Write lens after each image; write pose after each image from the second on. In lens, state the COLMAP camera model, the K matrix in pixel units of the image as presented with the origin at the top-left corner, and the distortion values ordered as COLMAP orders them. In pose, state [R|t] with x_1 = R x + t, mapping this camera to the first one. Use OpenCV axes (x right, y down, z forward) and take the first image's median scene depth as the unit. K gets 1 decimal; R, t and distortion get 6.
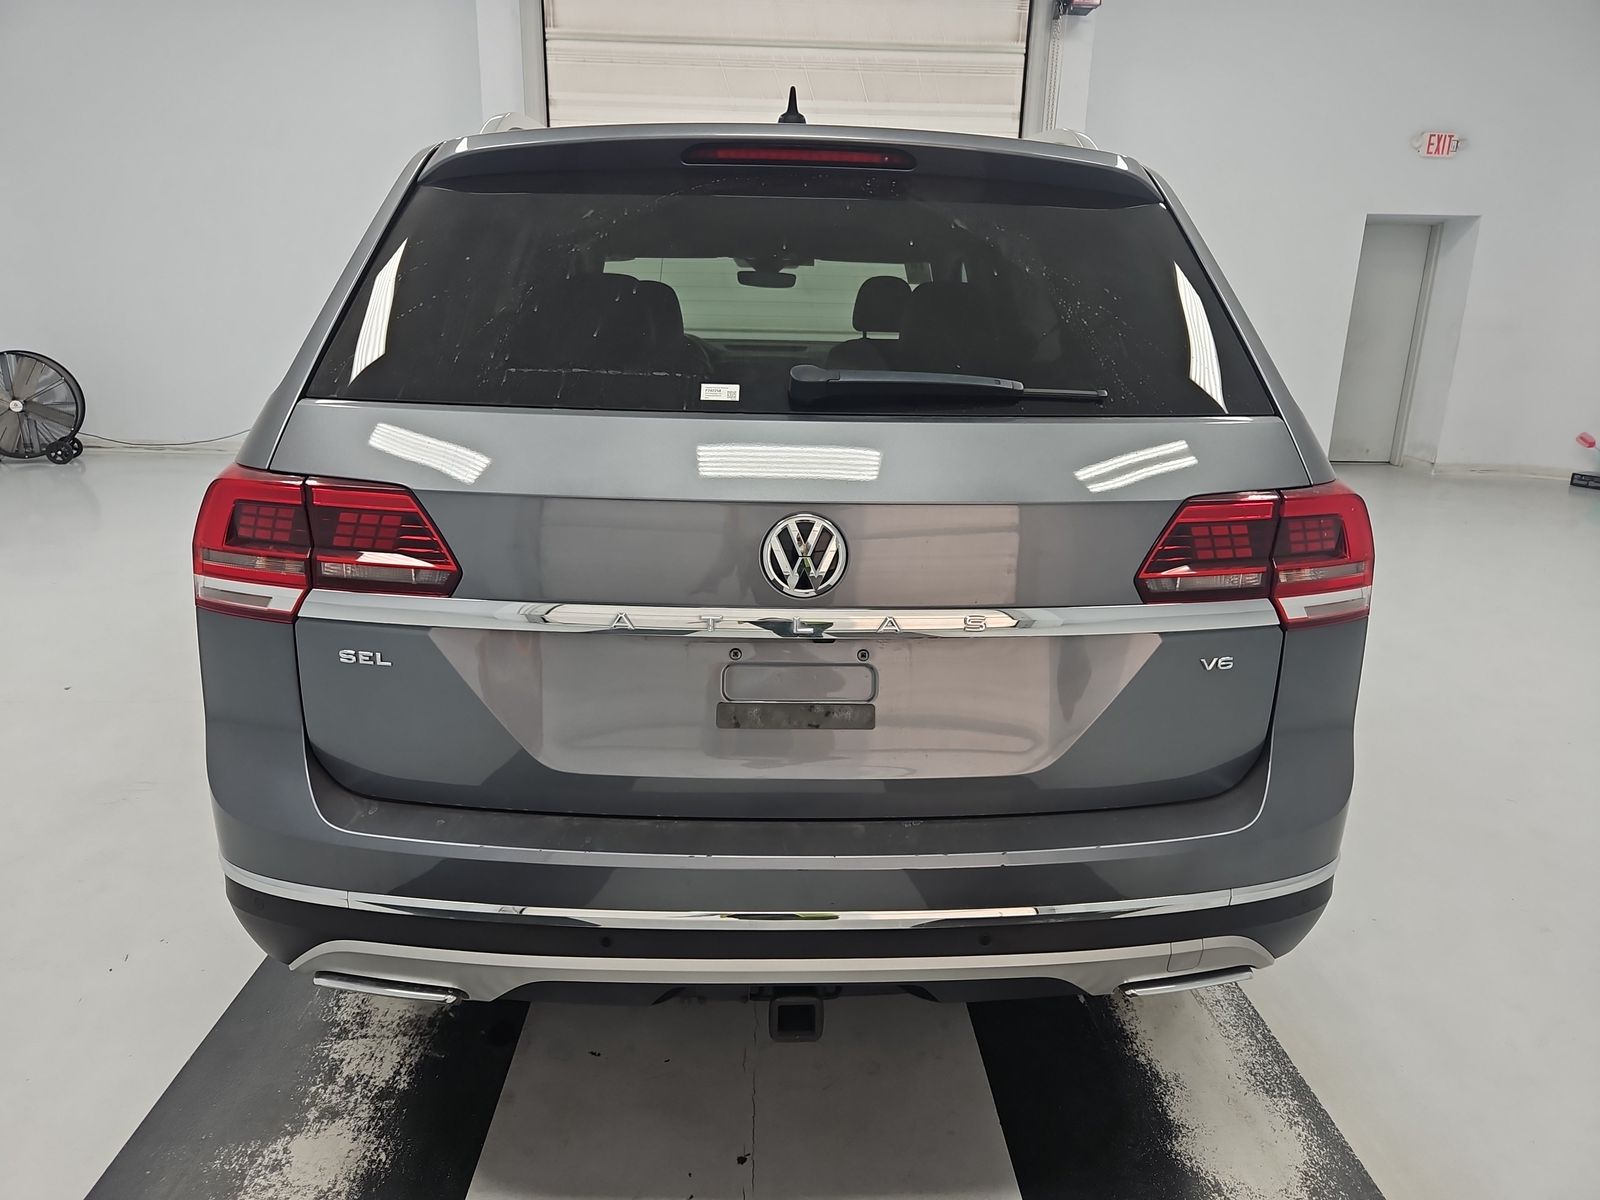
lens RADIAL K [[1082.1, 0, 790.5], [0, 1082.1, 615.0], [0, 0, 1]] dist [0.021540, -0.017852]
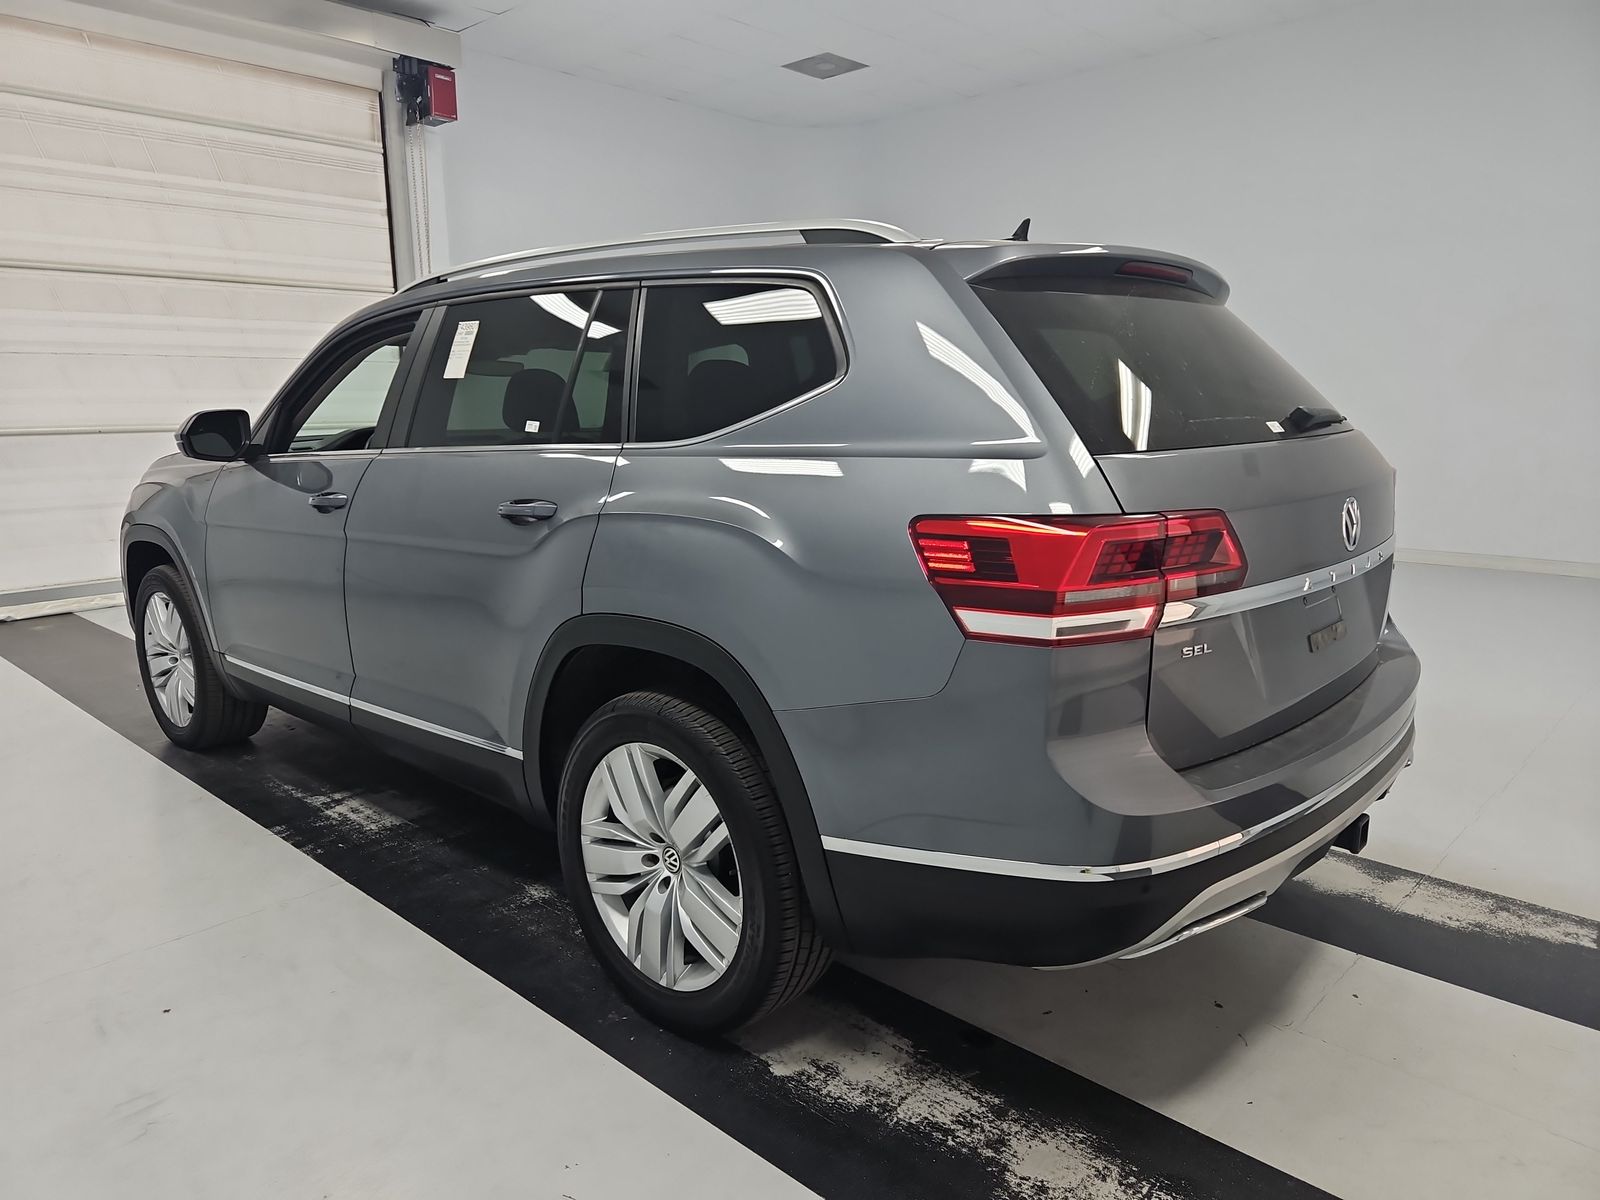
lens RADIAL K [[1082.1, 0, 790.7], [0, 1082.1, 599.3], [0, 0, 1]] dist [0.021540, -0.017852]
pose [[0.701942, -0.158513, 0.694371, -0.629231], [0.222031, 0.975038, -0.001868, -0.047888], [-0.676742, 0.155483, 0.719614, 0.159624]]
